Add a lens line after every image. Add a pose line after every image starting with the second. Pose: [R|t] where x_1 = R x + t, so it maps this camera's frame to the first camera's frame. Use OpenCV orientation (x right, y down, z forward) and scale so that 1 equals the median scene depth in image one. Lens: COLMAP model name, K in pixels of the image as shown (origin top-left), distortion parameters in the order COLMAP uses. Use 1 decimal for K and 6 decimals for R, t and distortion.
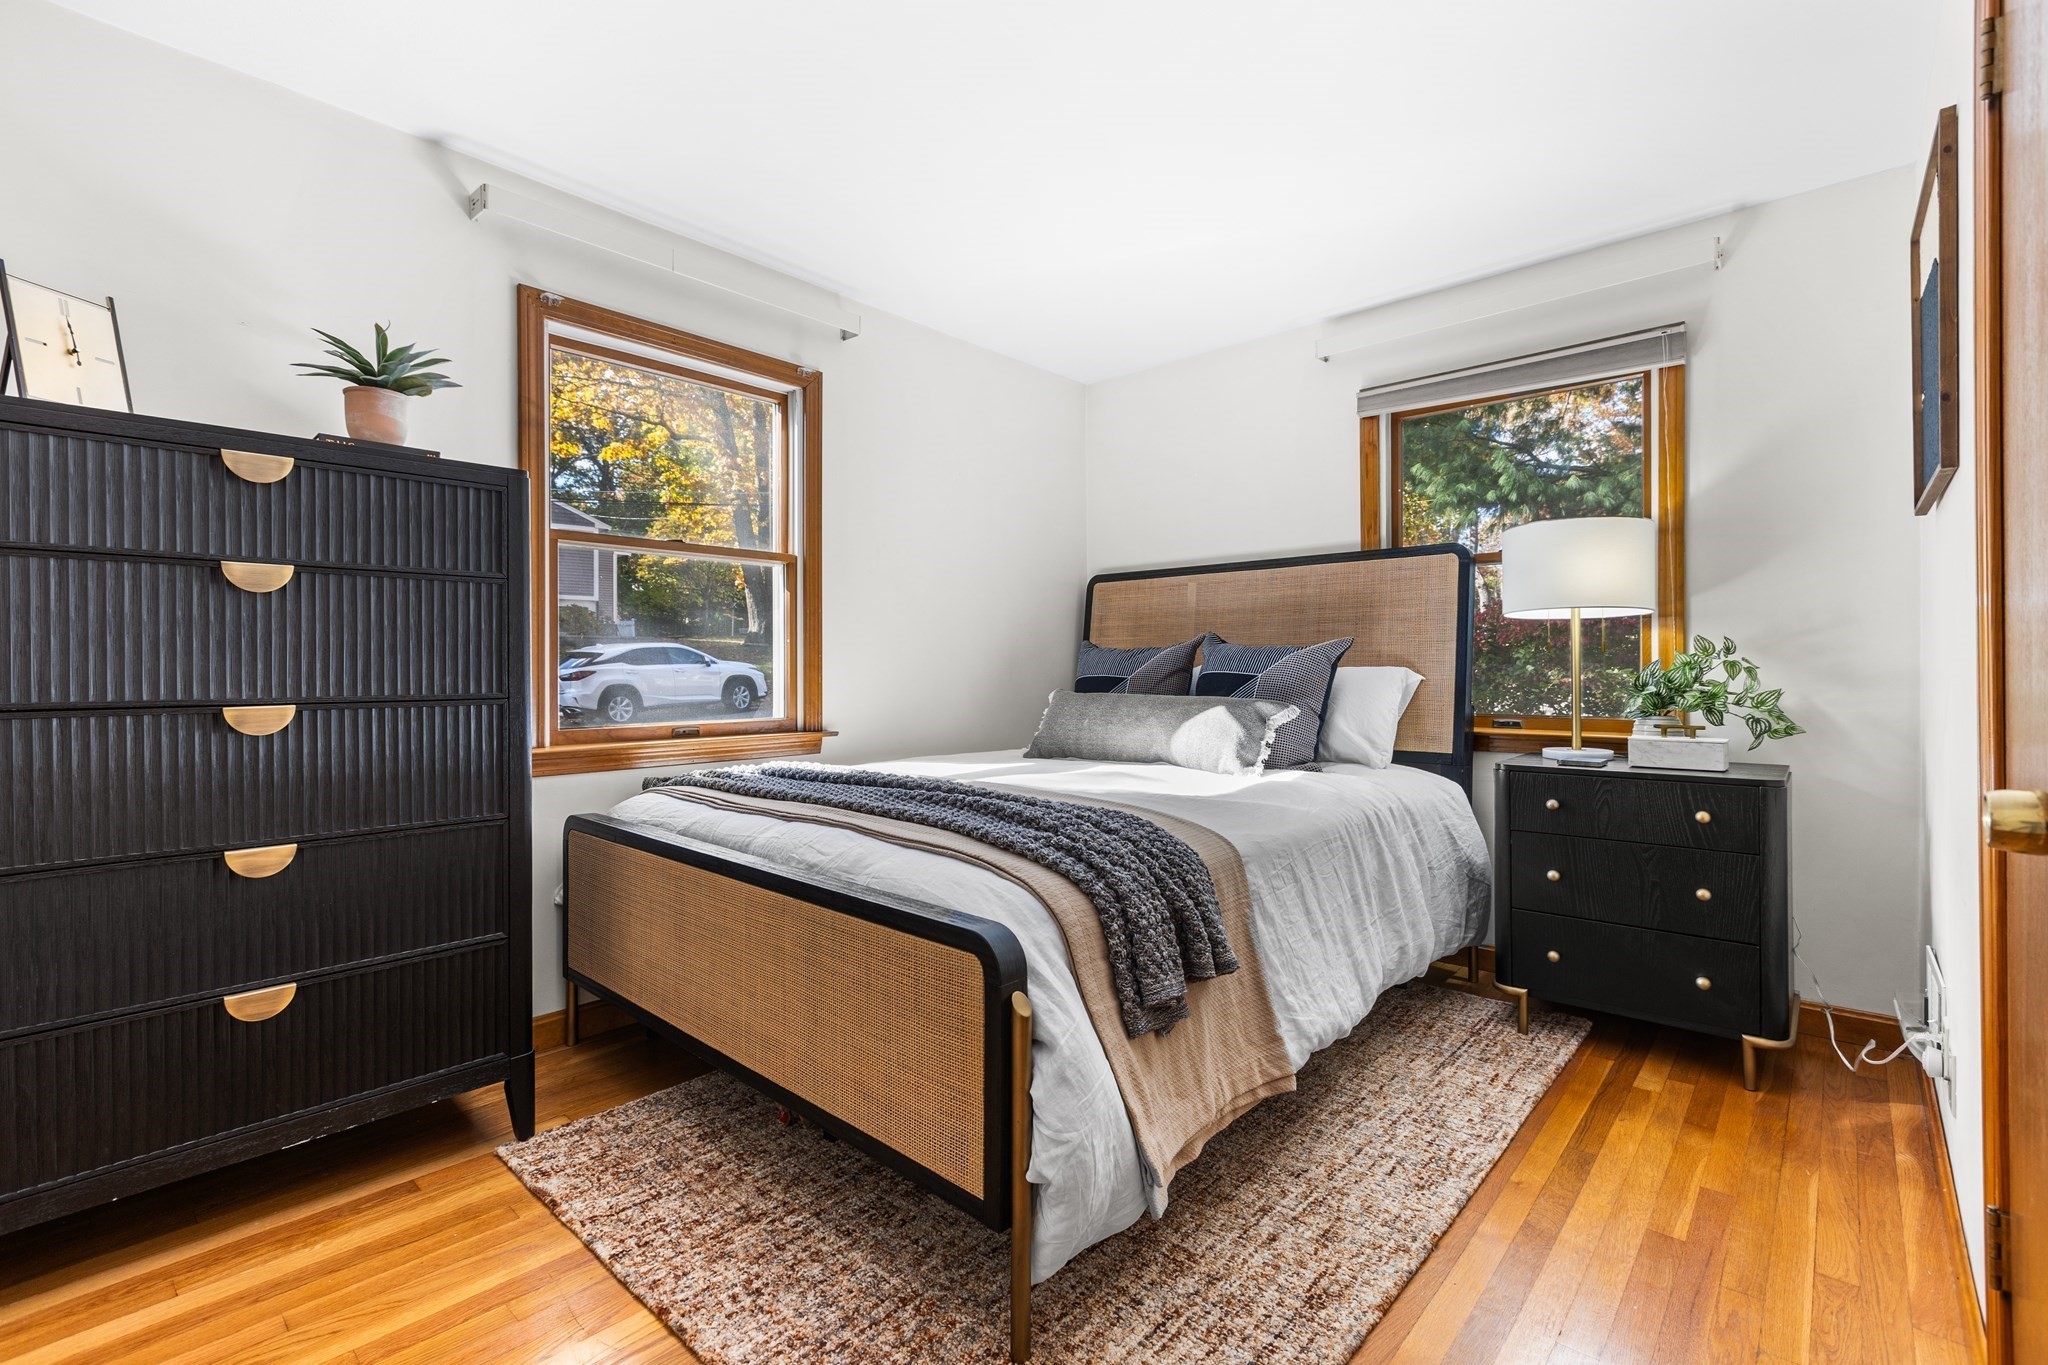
lens RADIAL K [[937.3, 0, 1011.6], [0, 937.3, 679.6], [0, 0, 1]] dist [-0.003436, 0.007595]
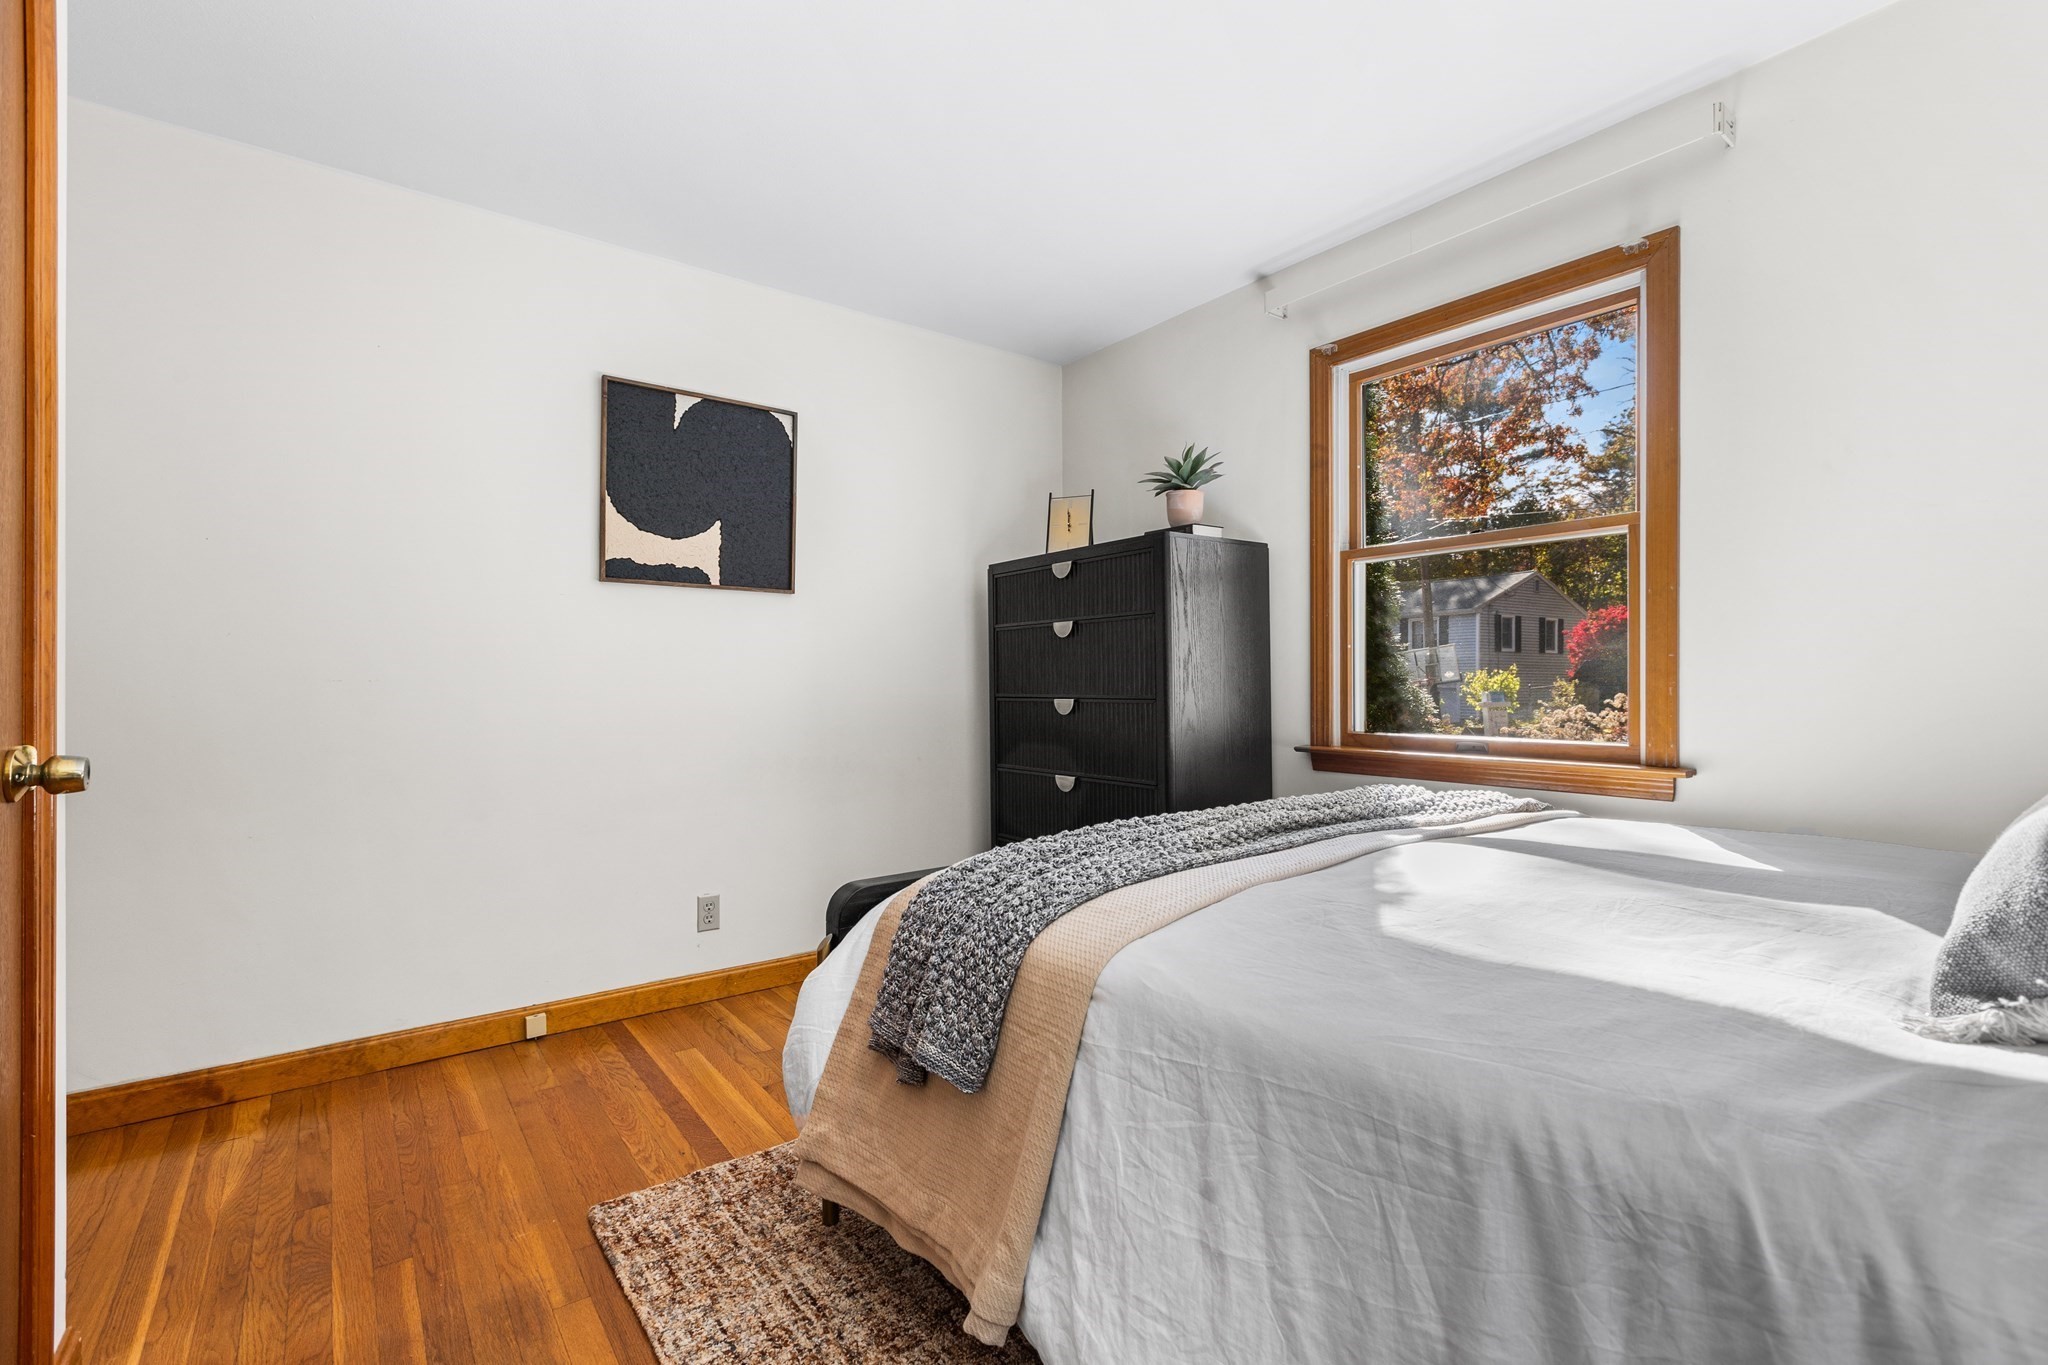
lens RADIAL K [[937.3, 0, 1011.6], [0, 937.3, 679.6], [0, 0, 1]] dist [-0.003436, 0.007595]
pose [[-0.207635, 0.000335, -0.978206, 0.703277], [-0.005971, 0.999981, 0.001610, -0.008044], [0.978188, 0.006175, -0.207629, 0.881001]]
